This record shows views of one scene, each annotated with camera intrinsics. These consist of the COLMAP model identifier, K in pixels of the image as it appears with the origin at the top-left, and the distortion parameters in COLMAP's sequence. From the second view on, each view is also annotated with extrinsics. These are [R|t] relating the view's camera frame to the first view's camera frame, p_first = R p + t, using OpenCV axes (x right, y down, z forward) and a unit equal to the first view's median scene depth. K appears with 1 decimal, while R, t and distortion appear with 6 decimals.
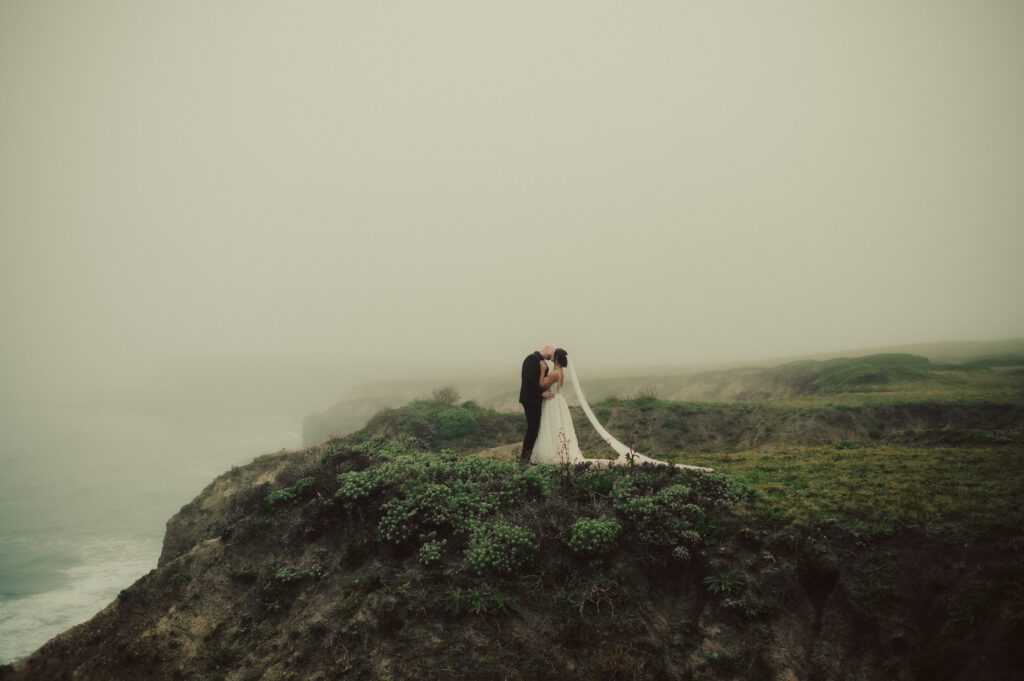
lens RADIAL K [[1035.6, 0, 512.0], [0, 1035.6, 340.5], [0, 0, 1]] dist [-0.100743, 0.112623]
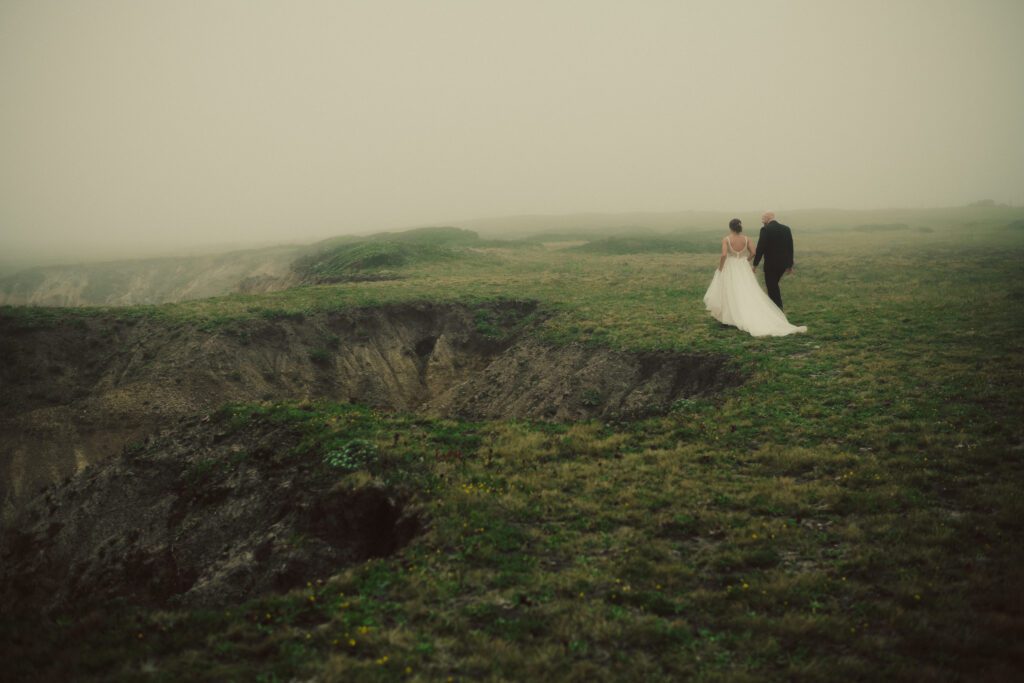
lens RADIAL K [[1033.5, 0, 512.8], [0, 1033.5, 354.5], [0, 0, 1]] dist [-0.097388, 0.101881]
pose [[0.927230, -0.048361, 0.371357, 0.218767], [-0.001573, 0.991115, 0.132999, 0.007036], [-0.374489, -0.123905, 0.918915, 0.368042]]
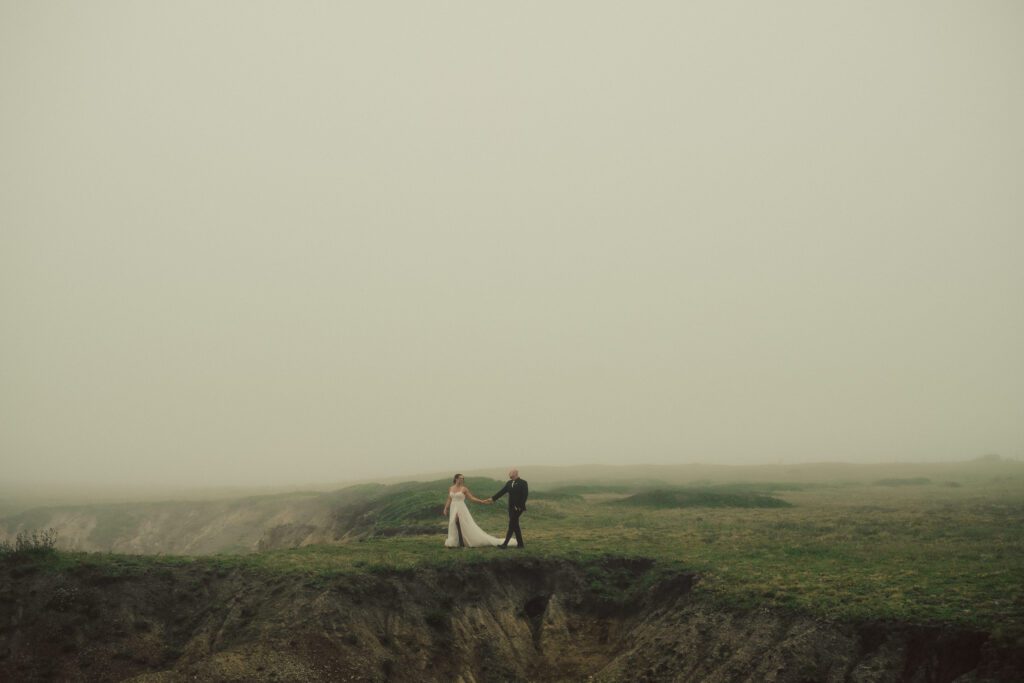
lens RADIAL K [[1035.6, 0, 512.0], [0, 1035.6, 341.5], [0, 0, 1]] dist [-0.100743, 0.112623]
pose [[0.922742, 0.062933, 0.380244, 0.159613], [-0.018179, 0.992587, -0.120166, 0.007199], [-0.384988, 0.103970, 0.917047, 0.426143]]
